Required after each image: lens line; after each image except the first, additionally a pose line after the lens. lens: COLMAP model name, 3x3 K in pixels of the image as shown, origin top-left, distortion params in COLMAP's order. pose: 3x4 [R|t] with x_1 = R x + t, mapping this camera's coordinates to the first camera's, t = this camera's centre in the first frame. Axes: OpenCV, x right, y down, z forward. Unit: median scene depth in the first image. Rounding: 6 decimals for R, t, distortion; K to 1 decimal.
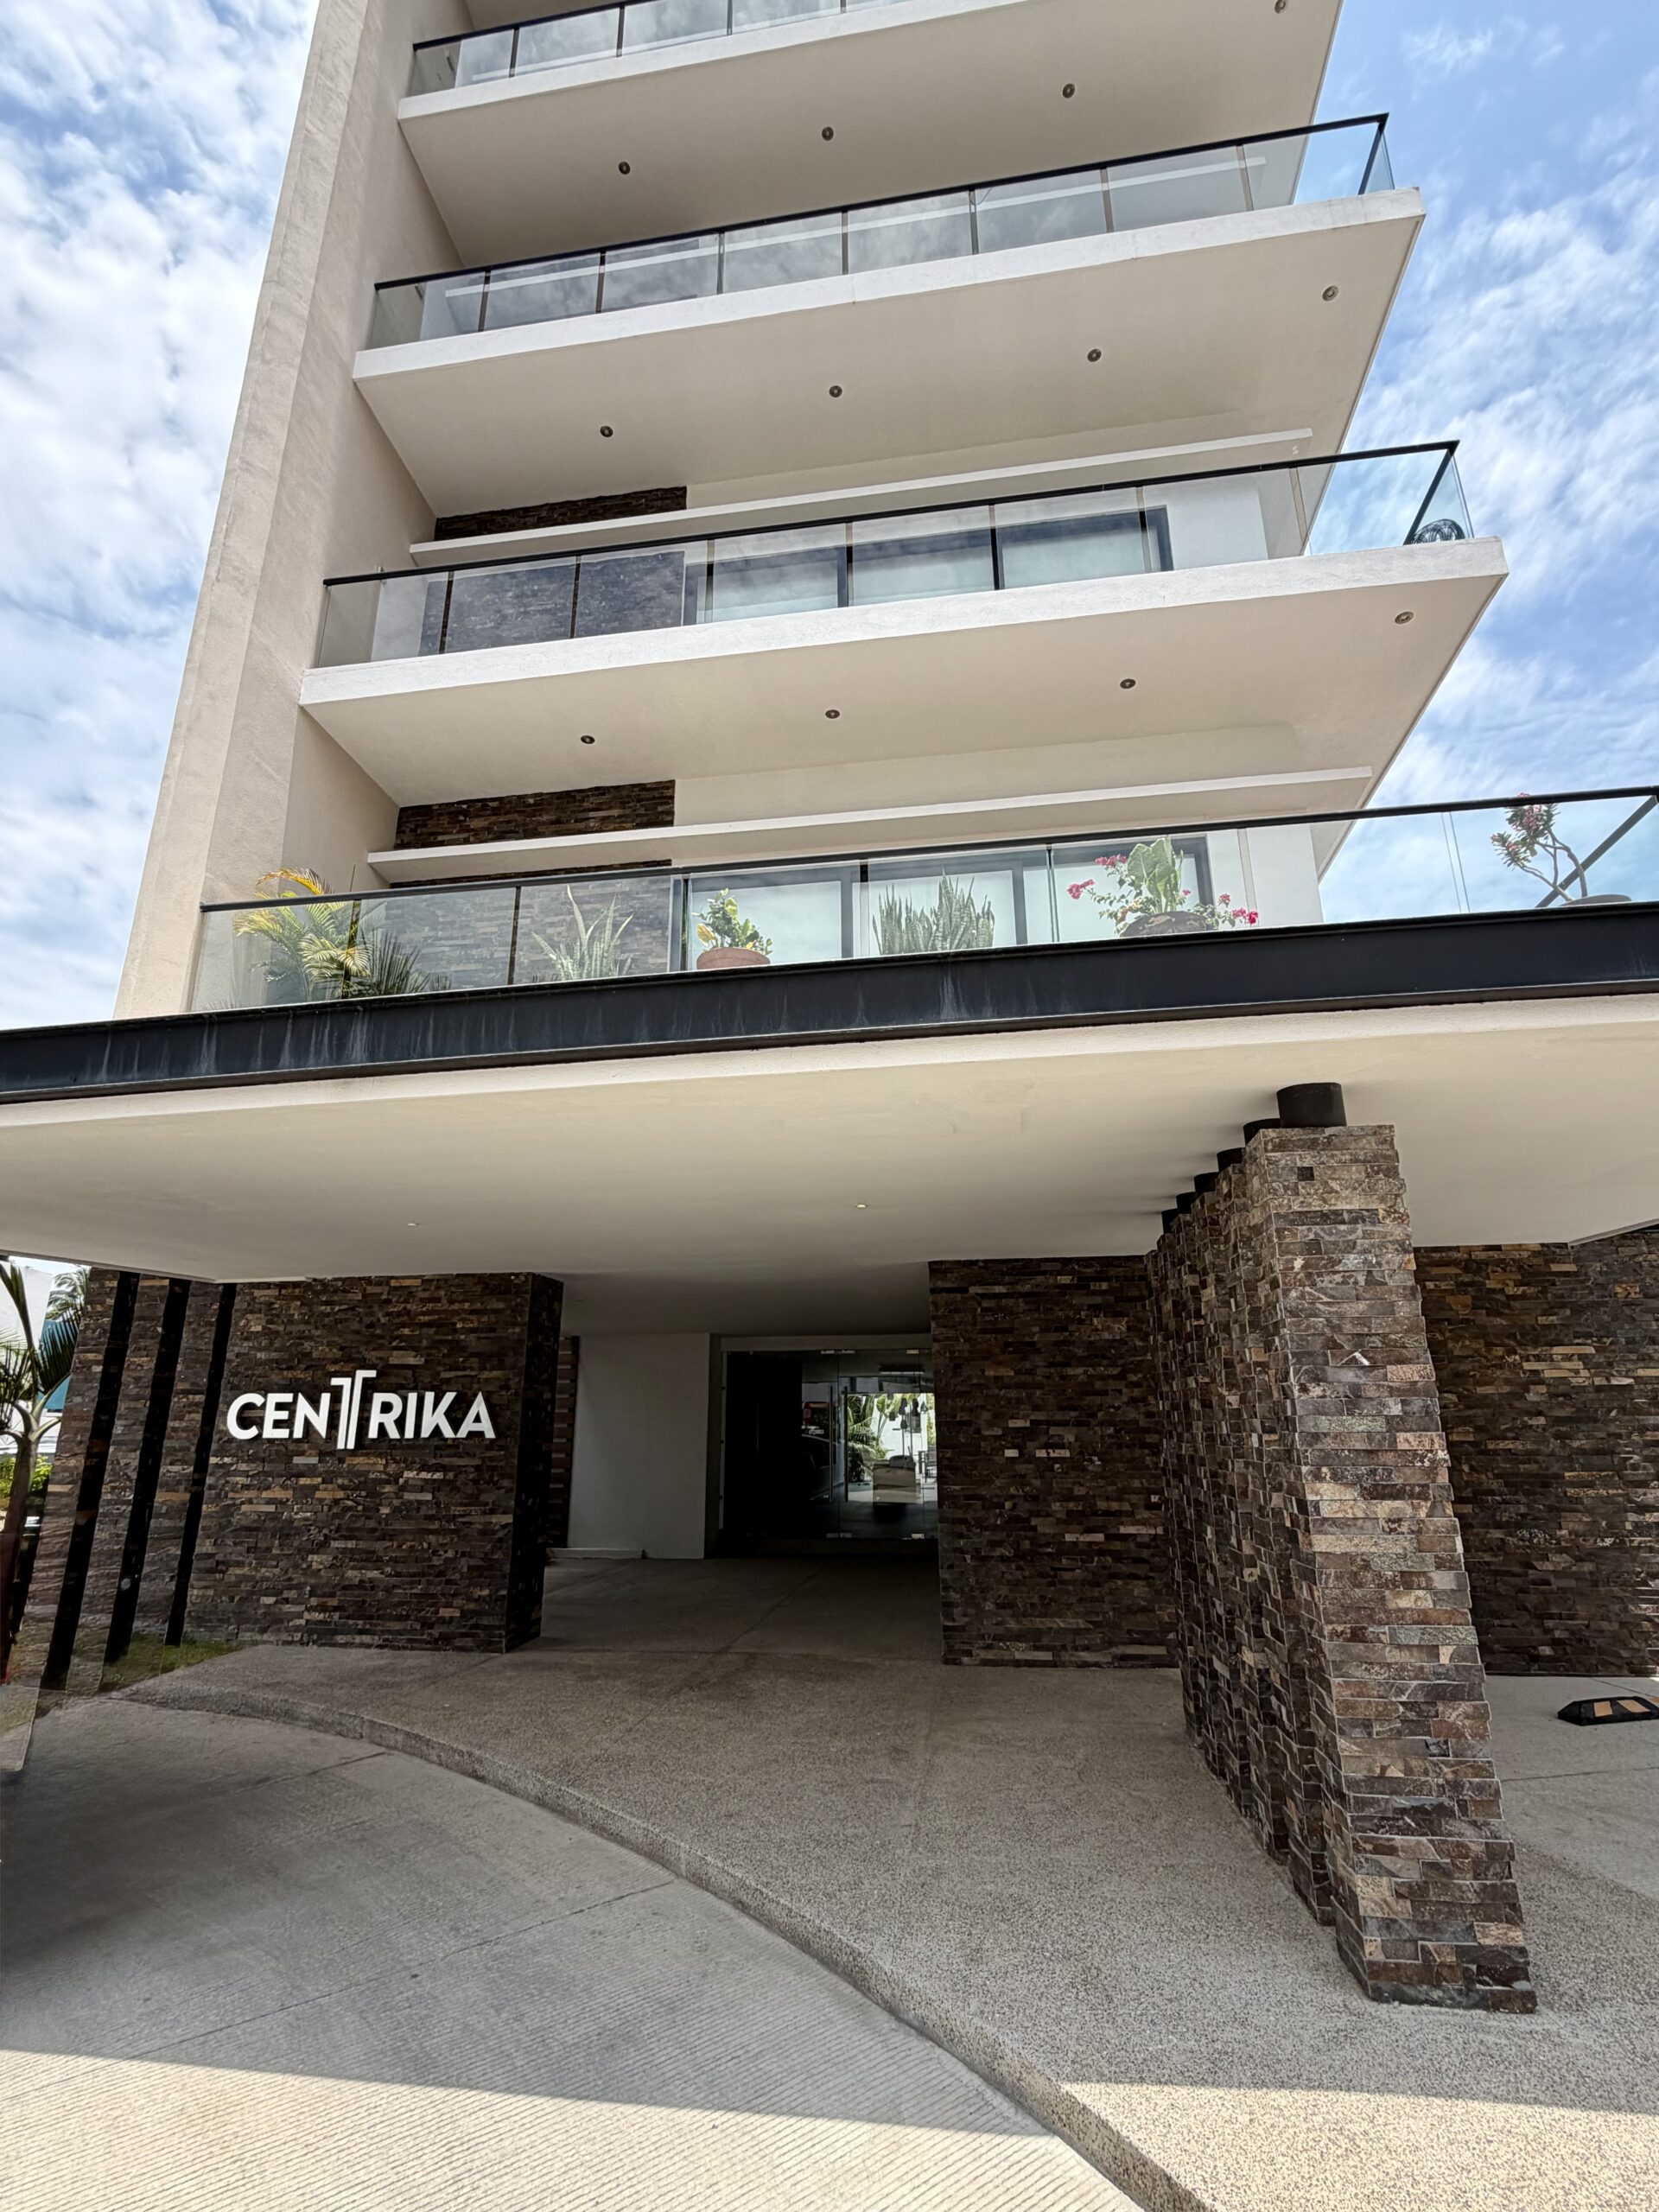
lens RADIAL K [[1068.4, 0, 829.5], [0, 1068.4, 1106.0], [0, 0, 1]] dist [0.000091, -0.000085]
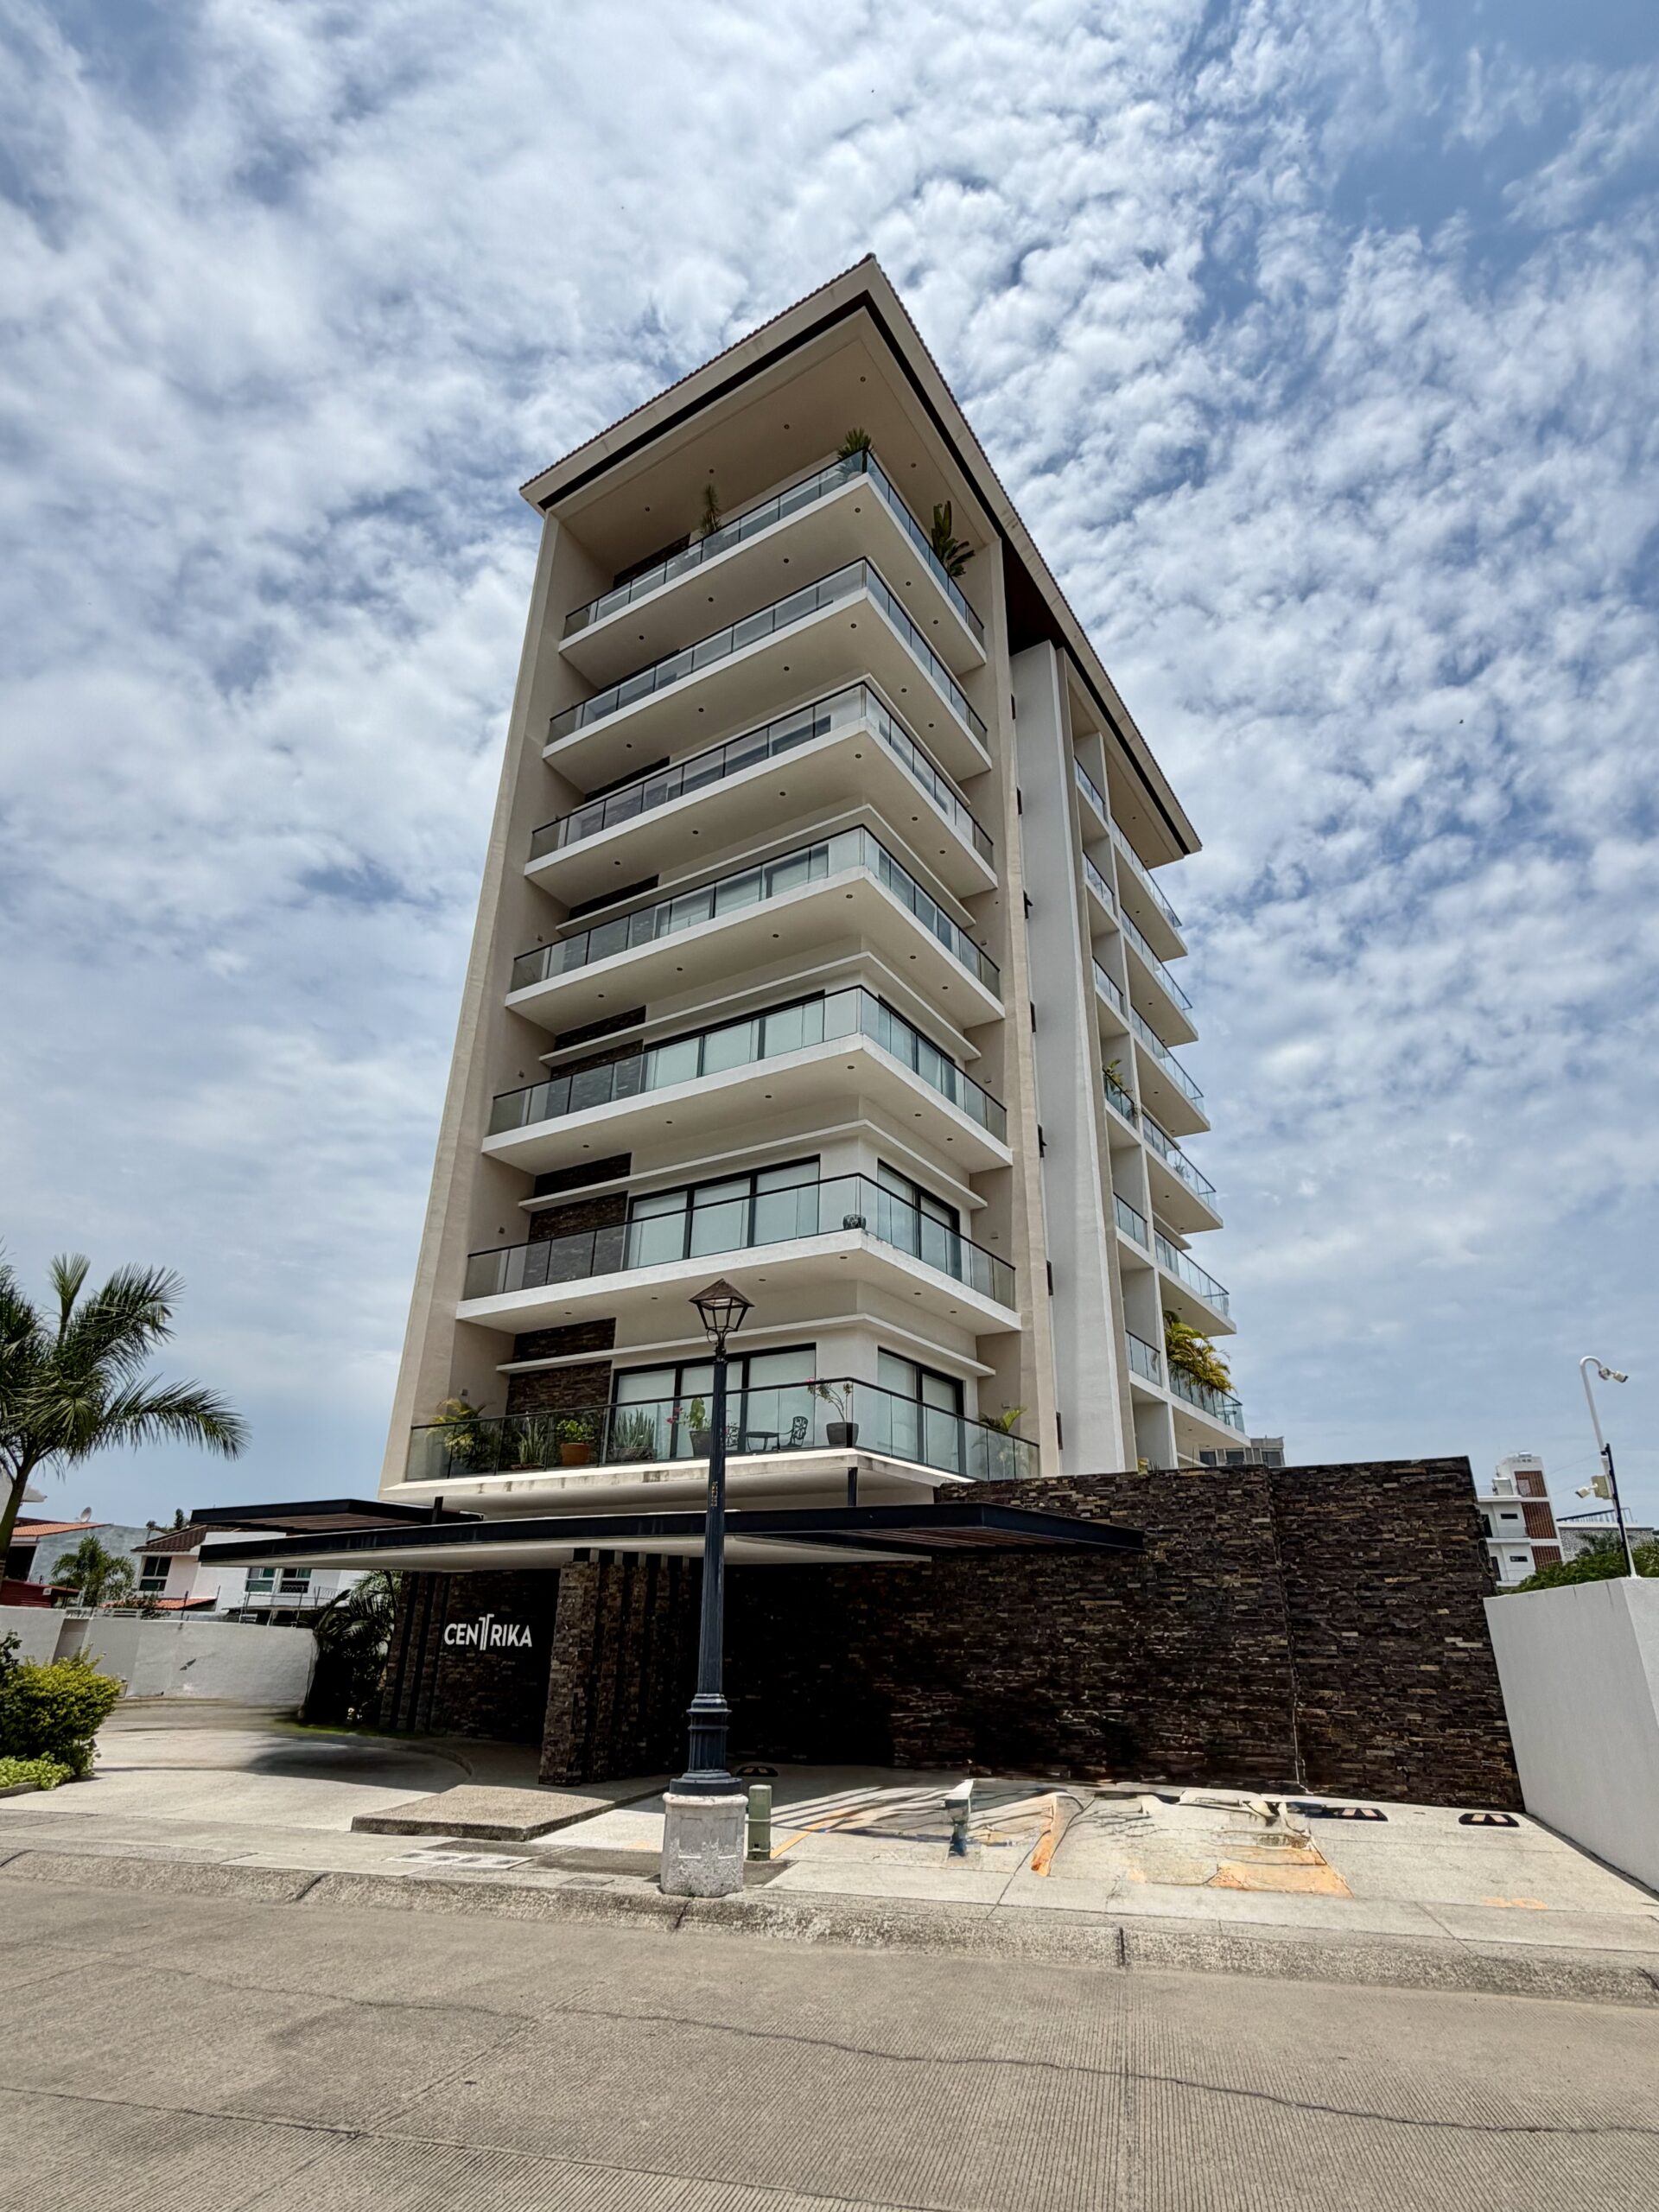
lens RADIAL K [[1159.9, 0, 829.5], [0, 1159.9, 1106.0], [0, 0, 1]] dist [0.001579, 0.000165]
pose [[0.914328, -0.149191, -0.376492, 1.353857], [0.093175, 0.982226, -0.162943, -0.357350], [0.394110, 0.113904, 0.911978, -1.132400]]
